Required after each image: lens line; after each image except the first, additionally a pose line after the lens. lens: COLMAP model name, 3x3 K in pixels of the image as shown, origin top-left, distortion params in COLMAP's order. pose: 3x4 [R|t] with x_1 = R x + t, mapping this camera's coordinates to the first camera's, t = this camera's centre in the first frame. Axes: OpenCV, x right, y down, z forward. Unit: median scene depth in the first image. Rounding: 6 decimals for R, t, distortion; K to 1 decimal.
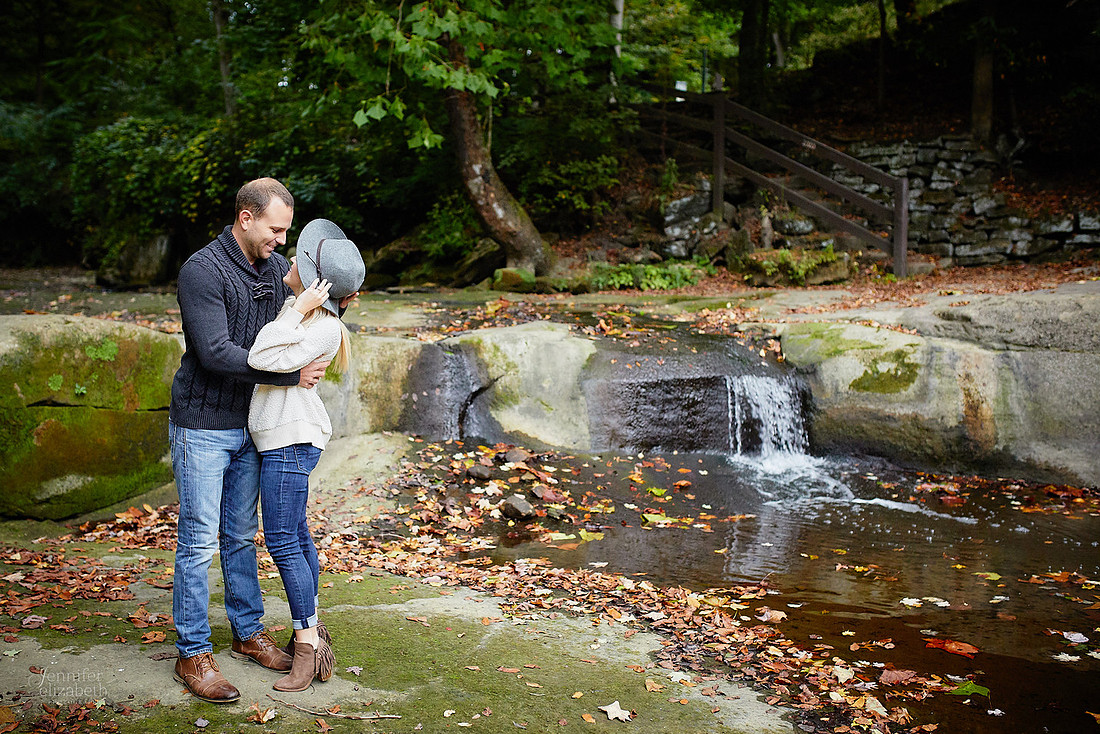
lens RADIAL K [[983.1, 0, 550.0], [0, 983.1, 367.0], [0, 0, 1]] dist [-0.030354, 0.008034]
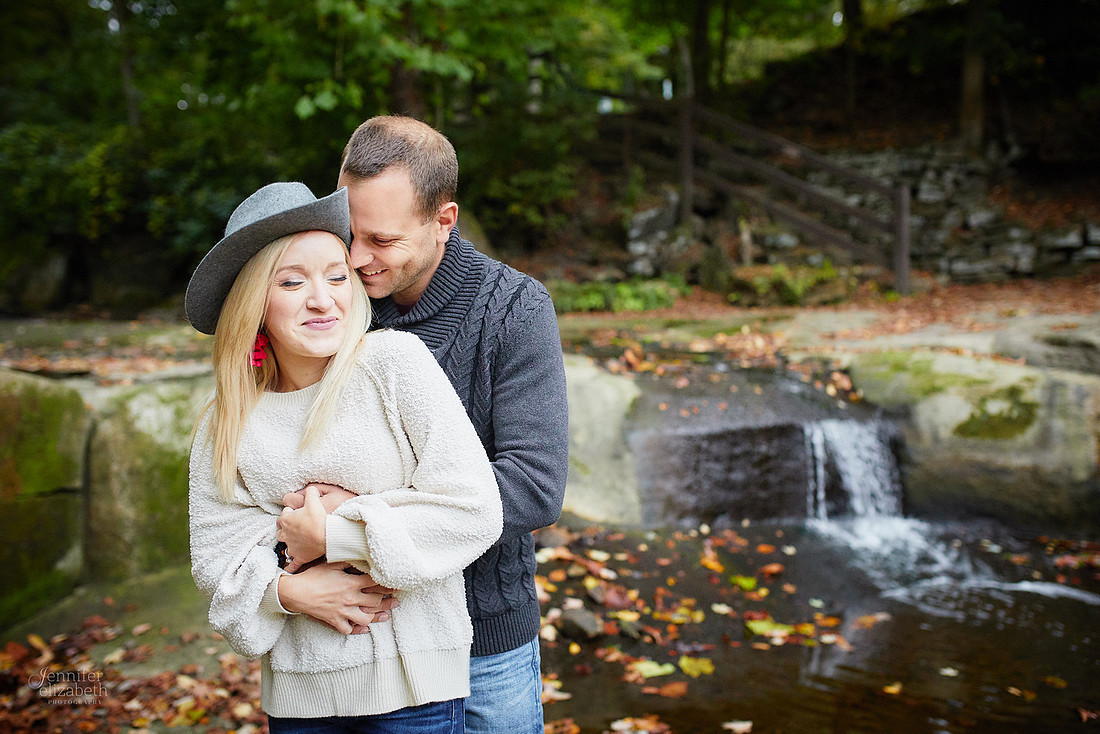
lens RADIAL K [[983.1, 0, 550.0], [0, 983.1, 367.0], [0, 0, 1]] dist [-0.030354, 0.008034]
pose [[0.995888, -0.013948, 0.089510, -0.050611], [0.015906, 0.999649, -0.021201, -0.011844], [-0.089183, 0.022538, 0.995760, 0.129380]]
